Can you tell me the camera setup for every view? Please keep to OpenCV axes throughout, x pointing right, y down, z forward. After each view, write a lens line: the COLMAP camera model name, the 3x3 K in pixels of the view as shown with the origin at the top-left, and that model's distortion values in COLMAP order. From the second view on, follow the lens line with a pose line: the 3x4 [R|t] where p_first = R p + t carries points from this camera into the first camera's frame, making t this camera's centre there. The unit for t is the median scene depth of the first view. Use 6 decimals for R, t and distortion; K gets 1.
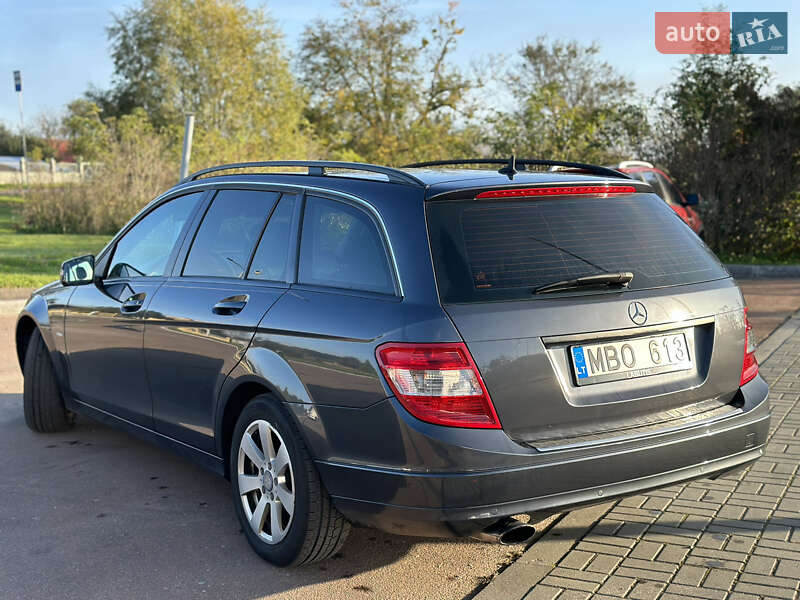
lens RADIAL K [[1119.2, 0, 402.5], [0, 1119.2, 299.2], [0, 0, 1]] dist [0.134771, 0.000000]
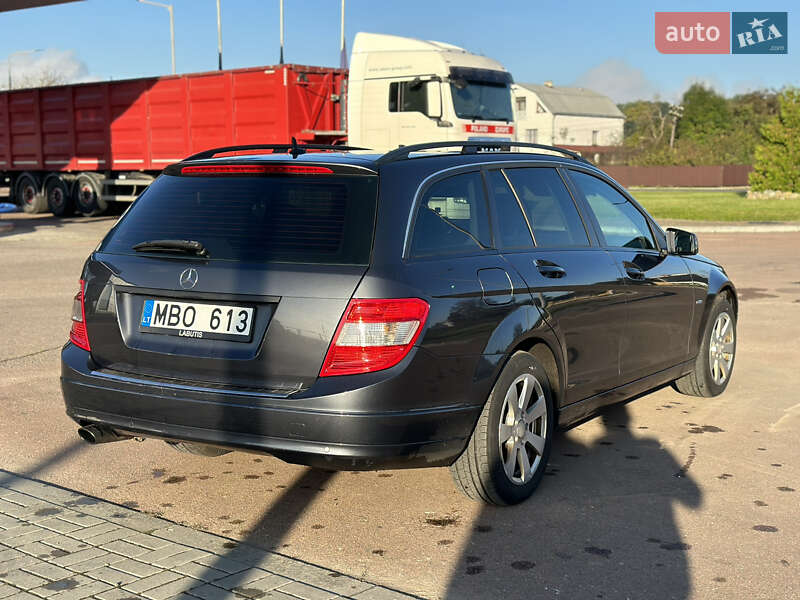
lens RADIAL K [[1119.2, 0, 403.5], [0, 1119.2, 301.7], [0, 0, 1]] dist [0.134771, 0.000000]
pose [[0.411473, 0.116957, -0.903887, 1.084693], [-0.110039, 0.990853, 0.078117, -0.062380], [0.904755, 0.067320, 0.420579, 0.610132]]
